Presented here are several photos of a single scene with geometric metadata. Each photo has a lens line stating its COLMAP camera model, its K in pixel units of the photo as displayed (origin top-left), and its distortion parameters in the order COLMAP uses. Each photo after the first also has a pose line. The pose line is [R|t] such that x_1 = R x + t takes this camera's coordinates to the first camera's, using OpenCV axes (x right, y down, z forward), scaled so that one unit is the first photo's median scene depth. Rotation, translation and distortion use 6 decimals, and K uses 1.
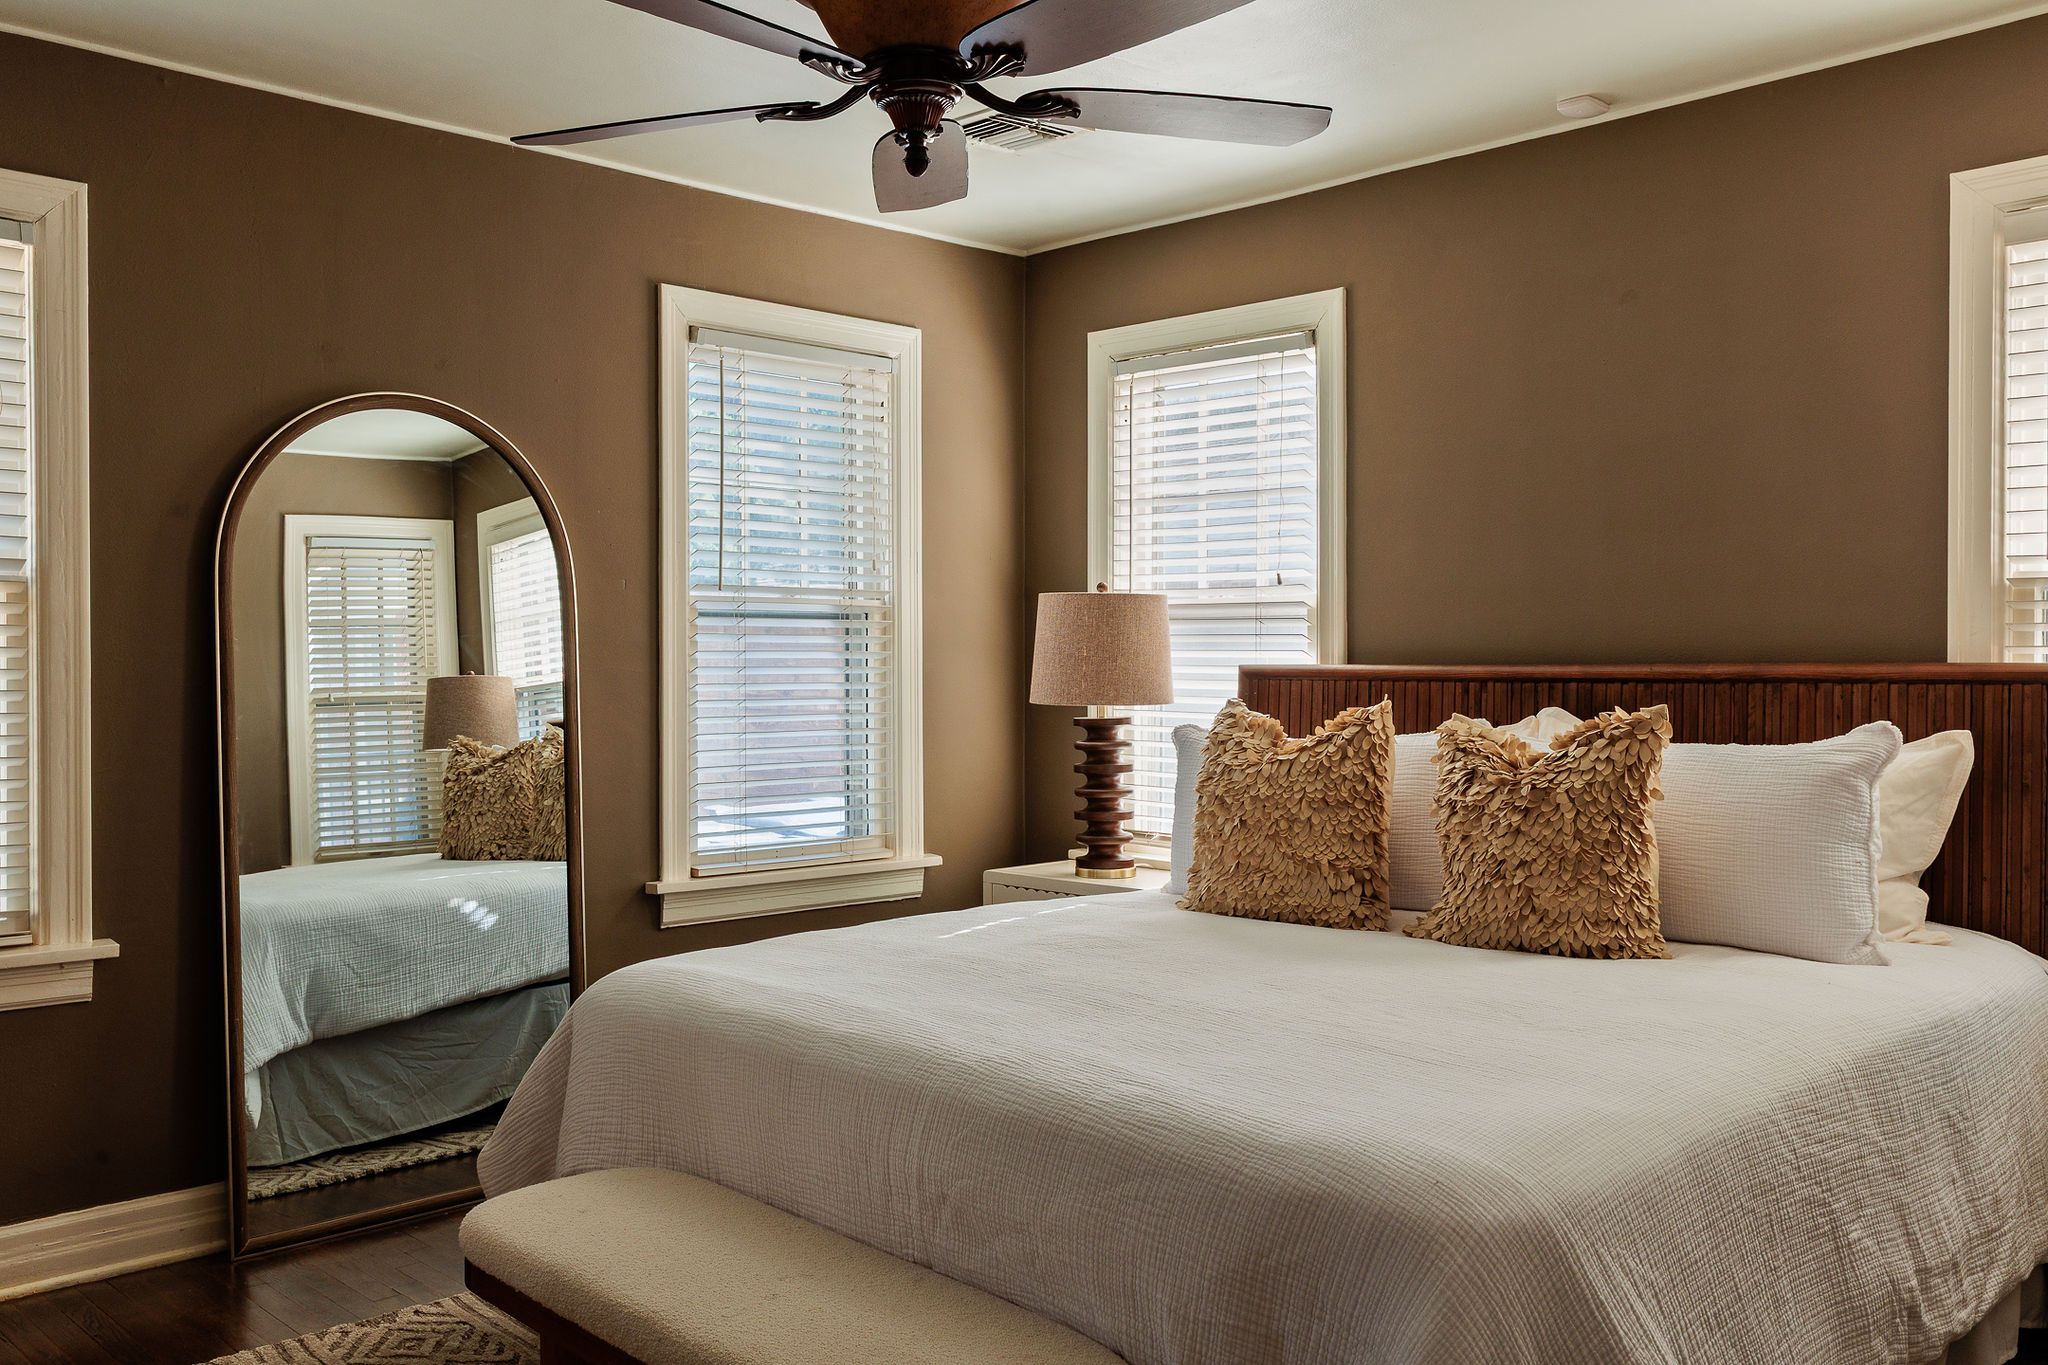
lens RADIAL K [[1732.4, 0, 1024.0], [0, 1732.4, 682.5], [0, 0, 1]] dist [0.005391, 0.003335]
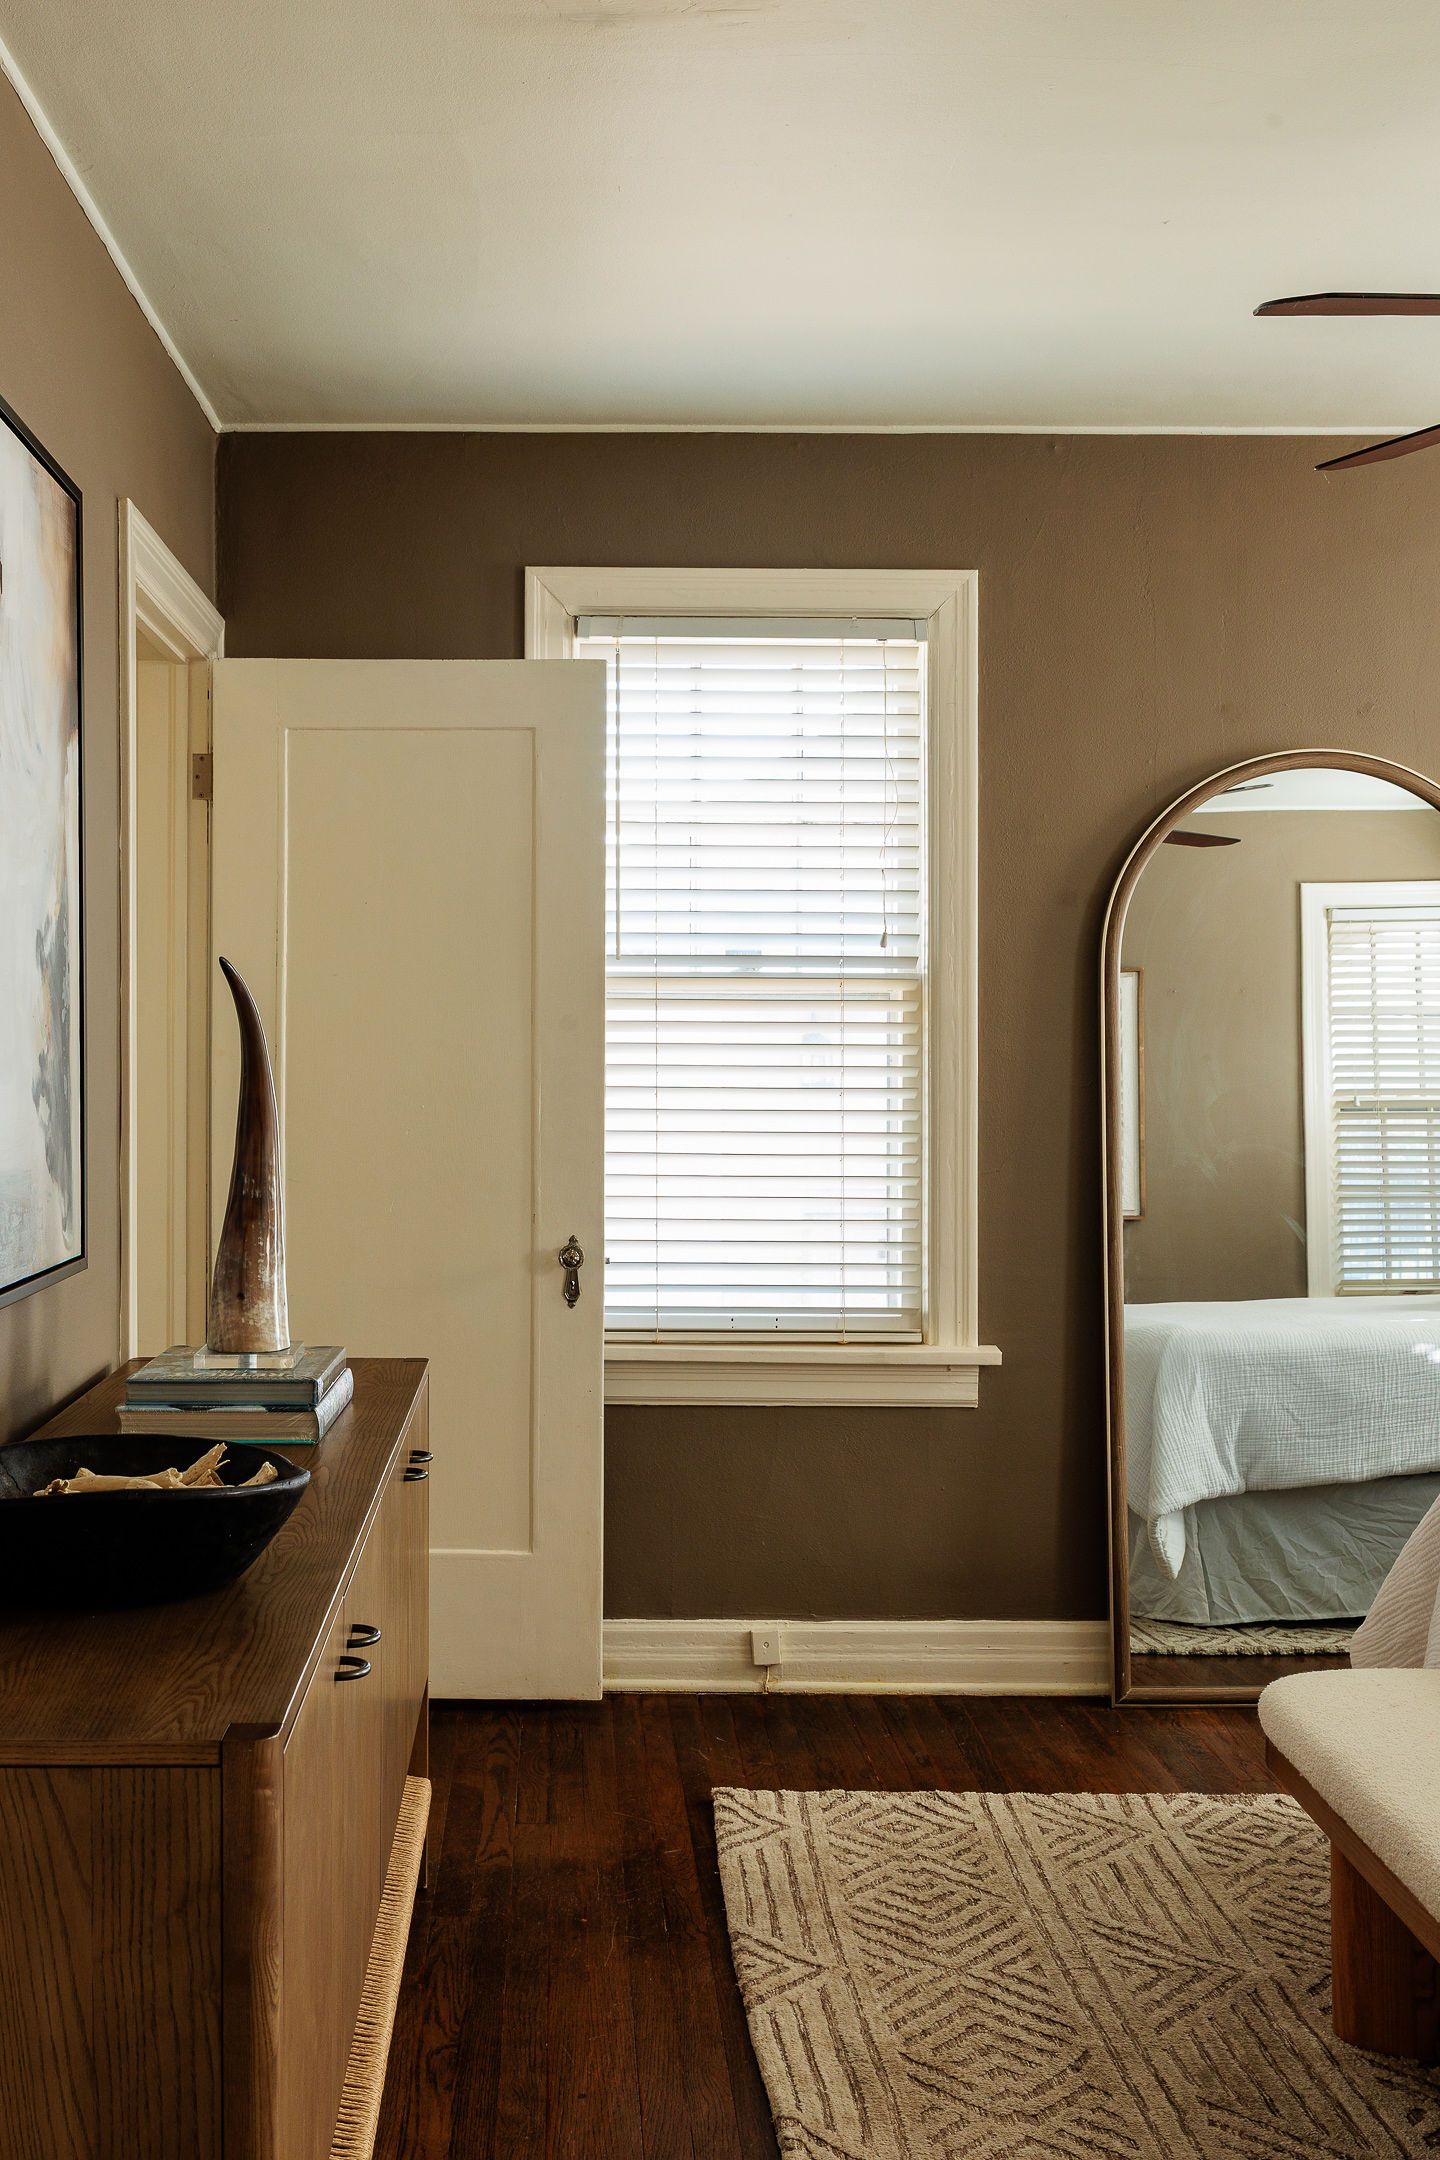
lens RADIAL K [[2137.6, 0, 619.7], [0, 2137.6, 1078.1], [0, 0, 1]] dist [0.013277, 0.020012]
pose [[0.747004, 0.008674, -0.664763, 0.110030], [-0.010231, 0.999946, 0.001550, -0.001129], [0.664741, 0.005644, 0.747053, -0.031405]]
